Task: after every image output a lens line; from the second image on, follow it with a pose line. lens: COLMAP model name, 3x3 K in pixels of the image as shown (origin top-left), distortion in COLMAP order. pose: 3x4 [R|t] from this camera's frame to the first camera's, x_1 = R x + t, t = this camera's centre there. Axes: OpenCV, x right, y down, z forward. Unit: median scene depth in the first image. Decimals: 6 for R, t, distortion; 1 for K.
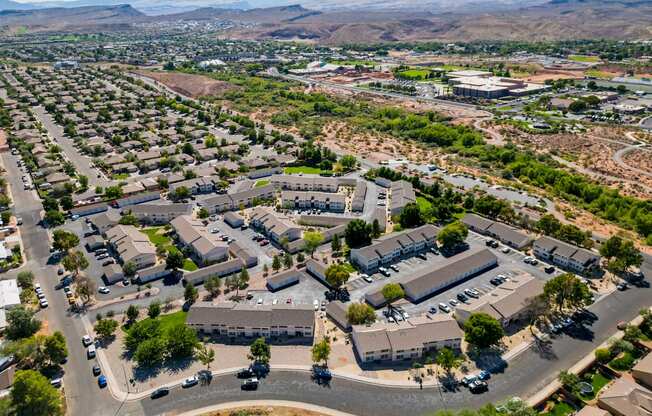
lens RADIAL K [[458.6, 0, 323.8], [0, 458.6, 204.4], [0, 0, 1]] dist [0.066671, -0.062944]
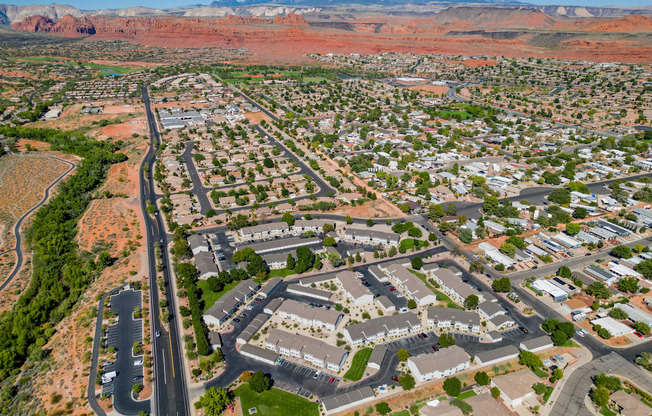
lens RADIAL K [[458.6, 0, 323.8], [0, 458.6, 204.4], [0, 0, 1]] dist [0.066671, -0.062944]
pose [[-0.967429, -0.081737, 0.239581, -0.238174], [0.104166, 0.734052, 0.671057, -0.755836], [-0.230715, 0.674157, -0.701629, 1.336491]]
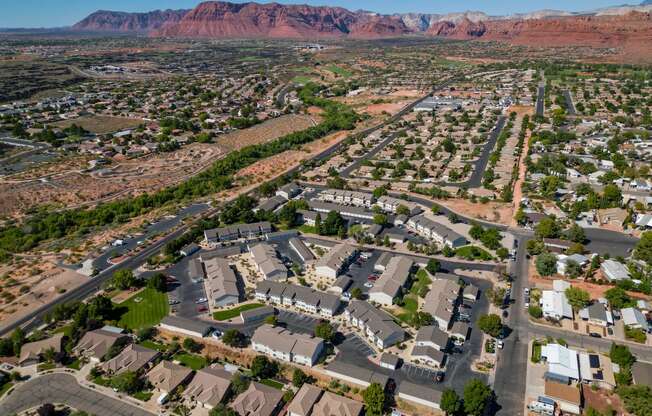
lens RADIAL K [[458.6, 0, 323.8], [0, 458.6, 204.4], [0, 0, 1]] dist [0.066671, -0.062944]
pose [[-0.506954, -0.287190, 0.812724, -0.752271], [0.335283, 0.802914, 0.492864, -0.494318], [-0.794093, 0.522352, -0.310750, 0.994310]]
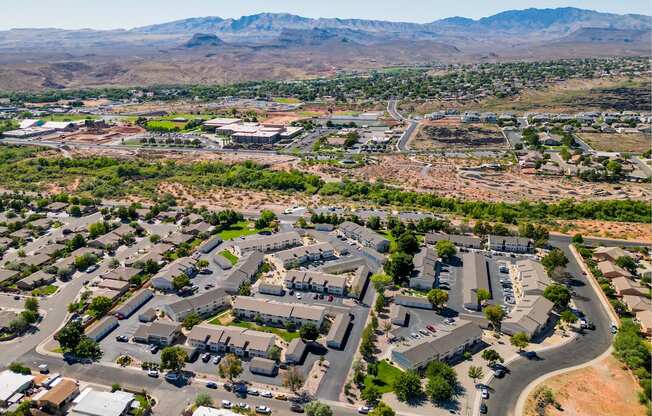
lens RADIAL K [[496.4, 0, 294.1], [0, 496.4, 221.4], [0, 0, 1]] dist [0.082165, -0.074363]
pose [[0.799056, -0.197160, 0.568012, -0.587841], [0.235110, 0.971946, 0.006625, -0.084207], [-0.553384, 0.128251, 0.822993, 0.045664]]
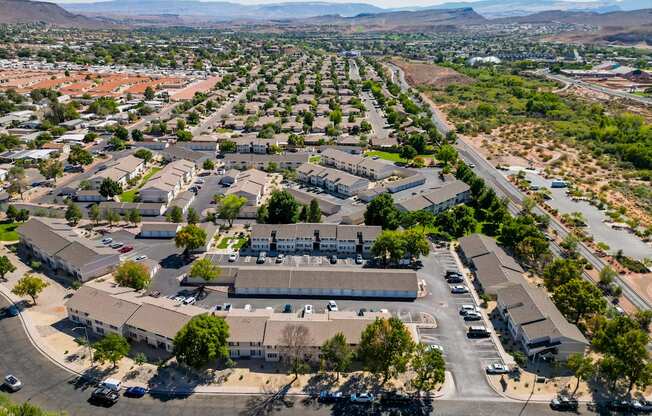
lens RADIAL K [[507.6, 0, 326.0], [0, 507.6, 208.0], [0, 0, 1]] dist [0.059013, -0.097155]
pose [[0.800782, 0.219165, -0.557418, 0.414242], [-0.239514, 0.970173, 0.037368, 0.007102], [0.548982, 0.103585, 0.829391, 0.224958]]
